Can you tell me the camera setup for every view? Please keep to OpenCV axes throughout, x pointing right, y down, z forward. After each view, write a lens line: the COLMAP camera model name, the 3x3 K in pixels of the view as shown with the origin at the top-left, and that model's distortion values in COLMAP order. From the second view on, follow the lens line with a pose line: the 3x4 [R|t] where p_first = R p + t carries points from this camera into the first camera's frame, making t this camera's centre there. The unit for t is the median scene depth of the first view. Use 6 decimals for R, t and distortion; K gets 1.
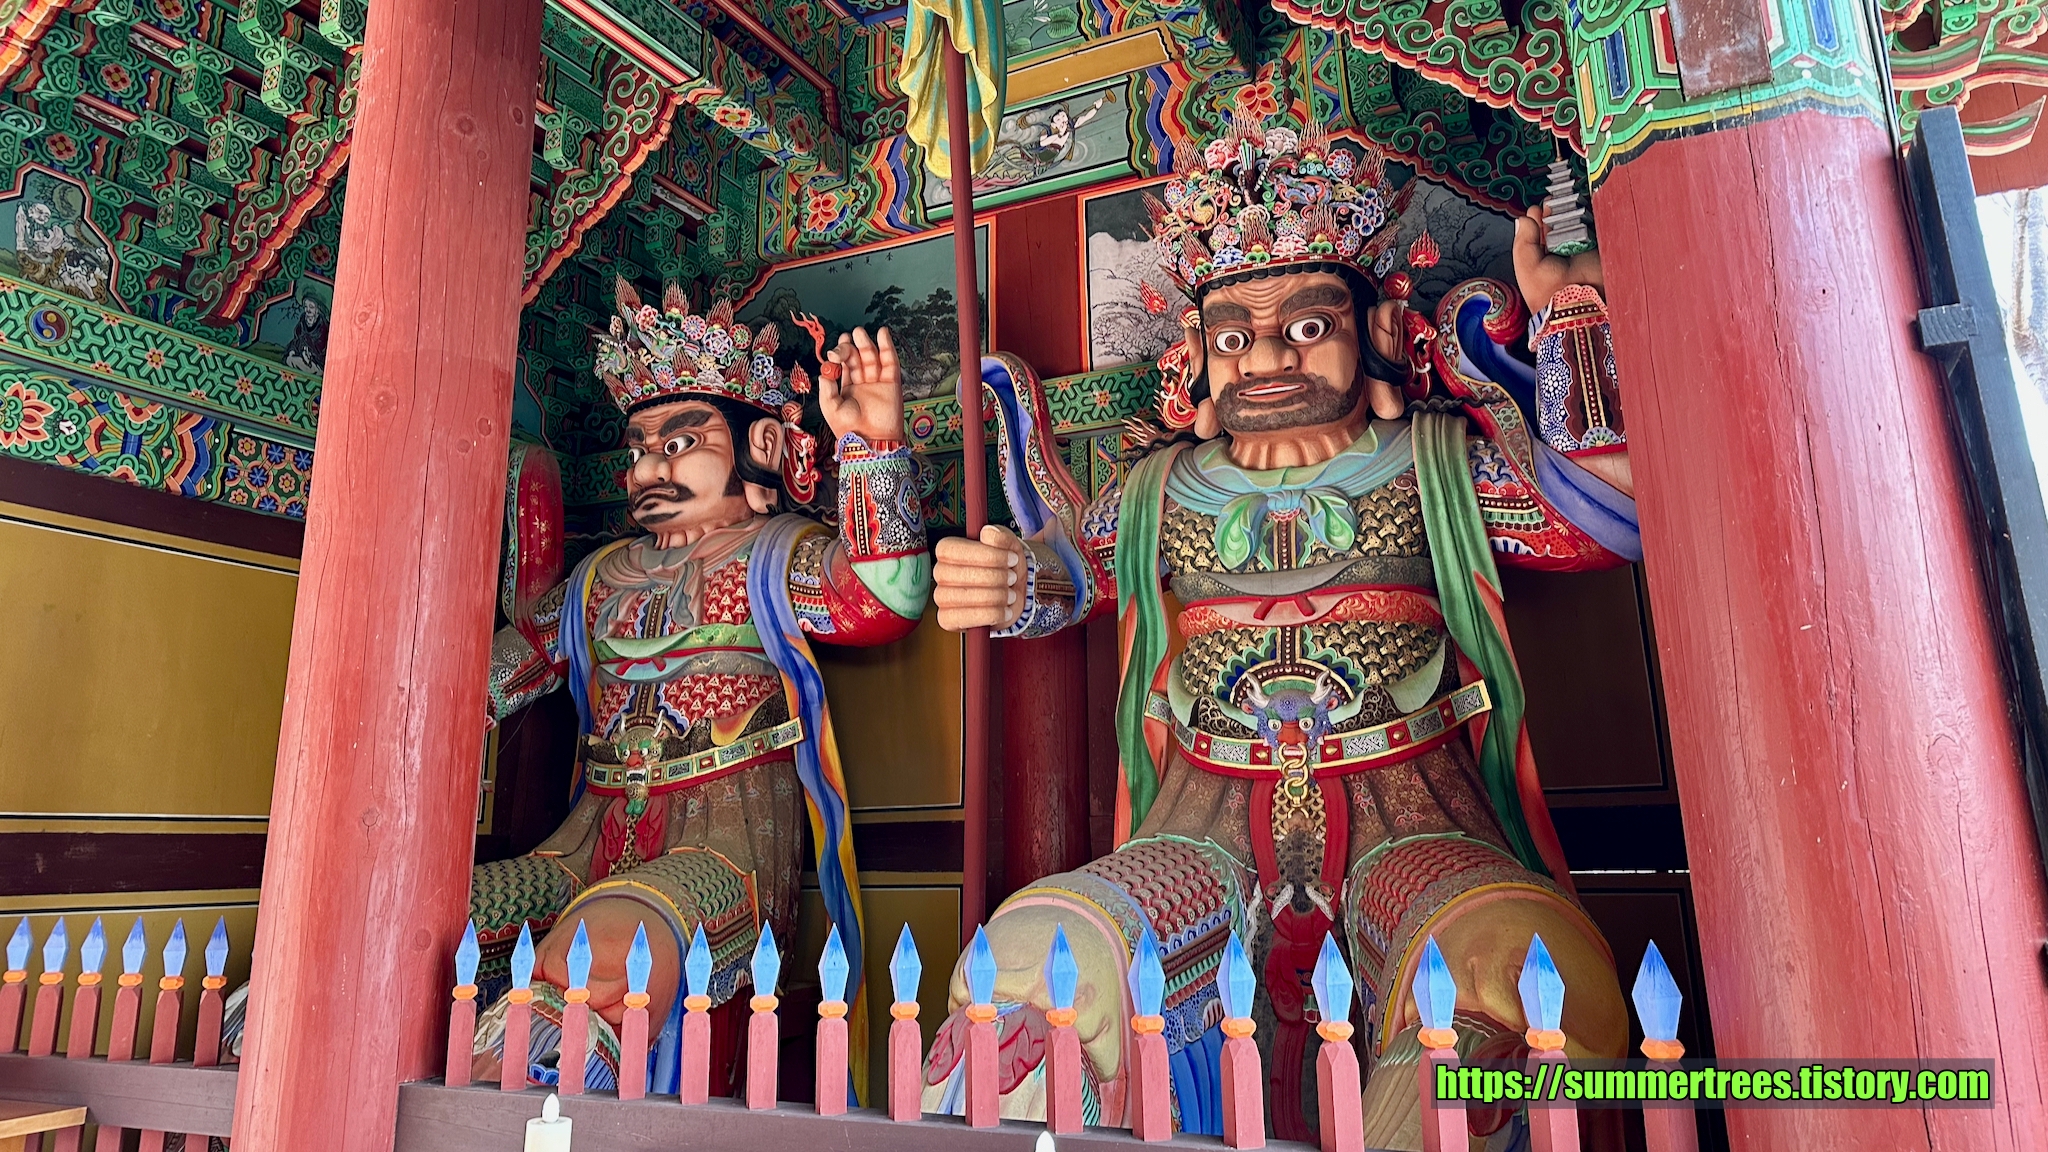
lens RADIAL K [[1422.3, 0, 1014.2], [0, 1422.3, 579.2], [0, 0, 1]] dist [-0.000620, -0.000536]
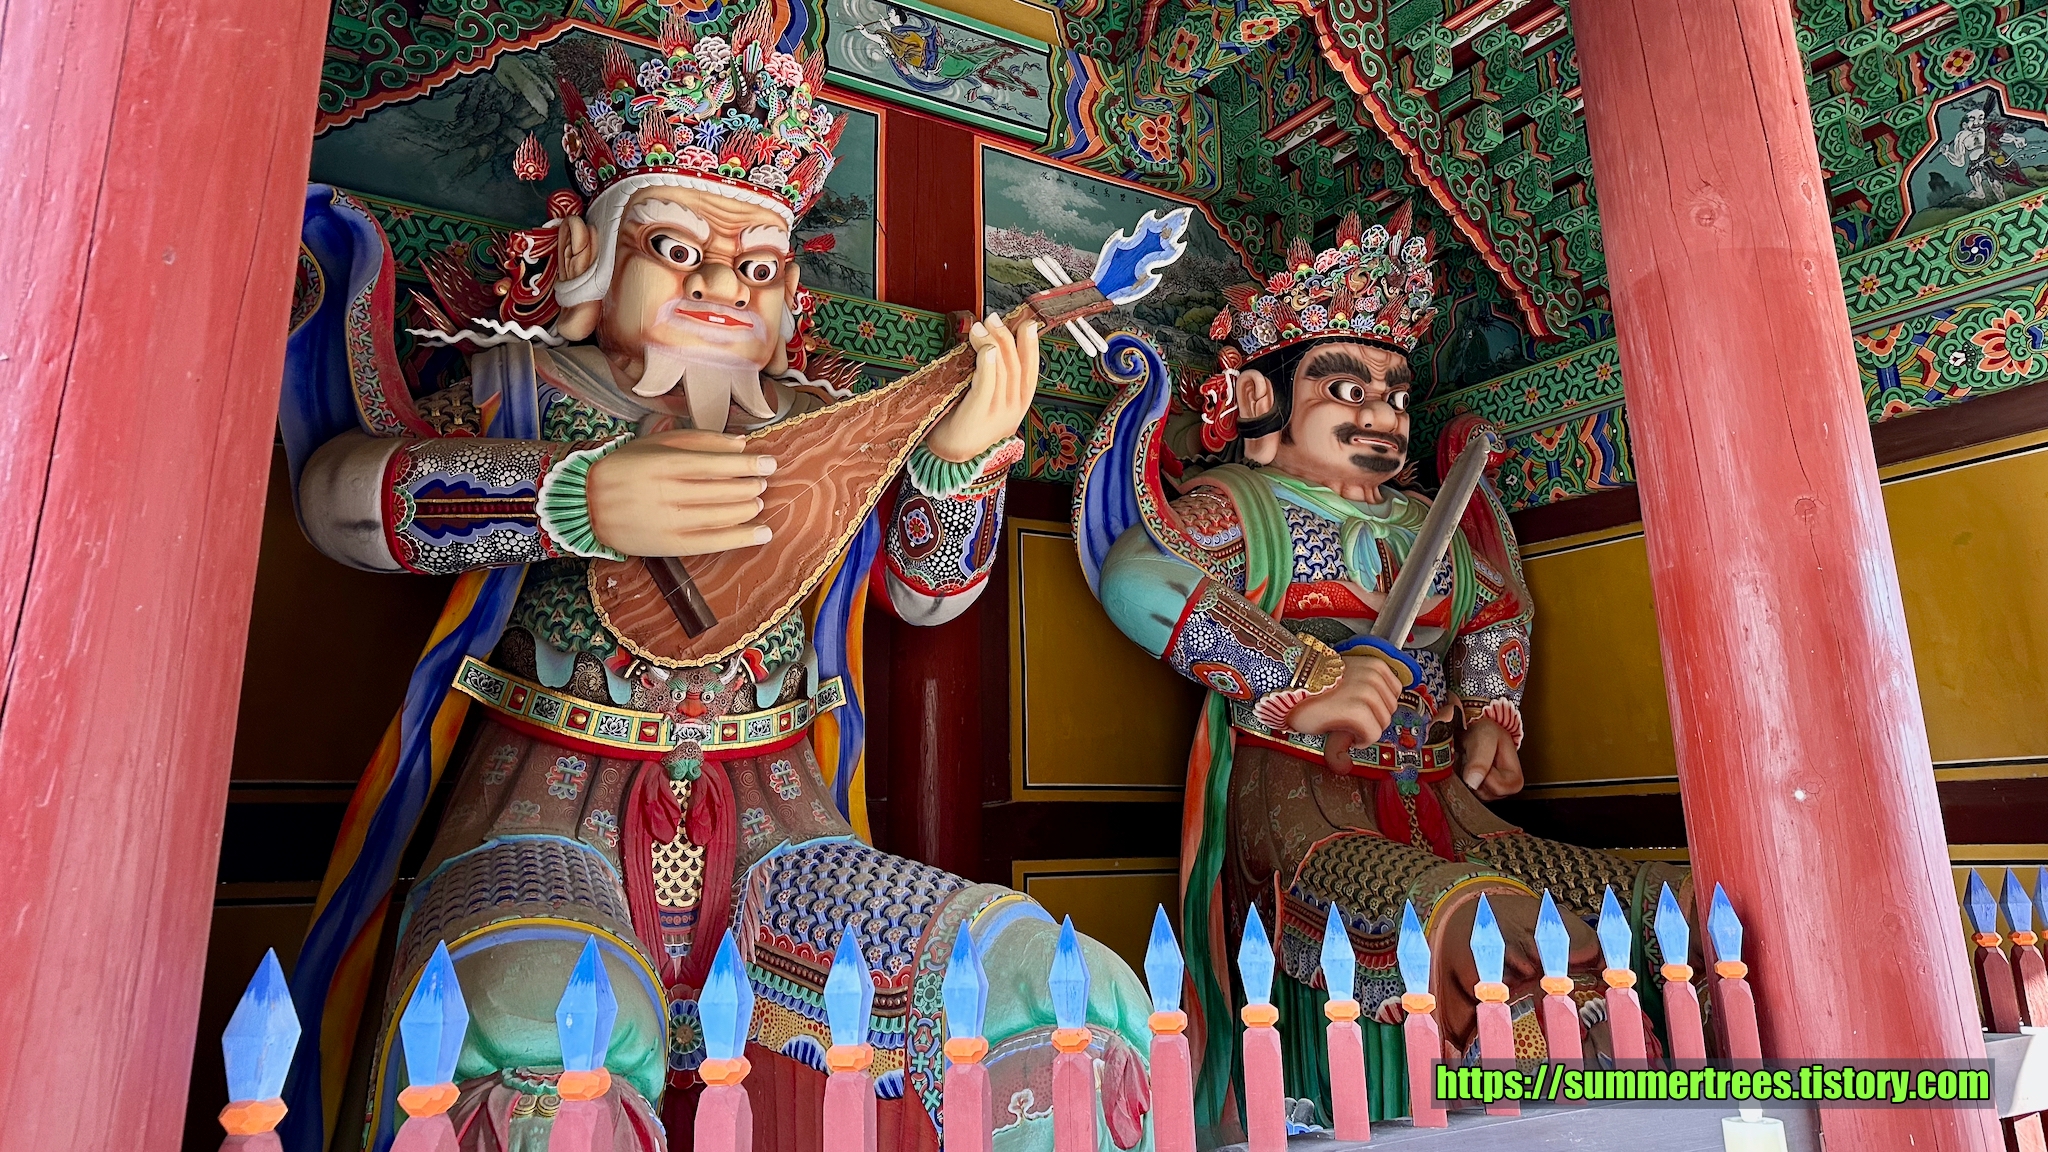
lens RADIAL K [[1422.3, 0, 1014.2], [0, 1422.3, 579.2], [0, 0, 1]] dist [-0.000620, -0.000536]
pose [[-0.528299, -0.122042, -0.840241, 0.592392], [0.189868, 0.947573, -0.257011, 0.207938], [0.827557, -0.295314, -0.477430, 1.145807]]
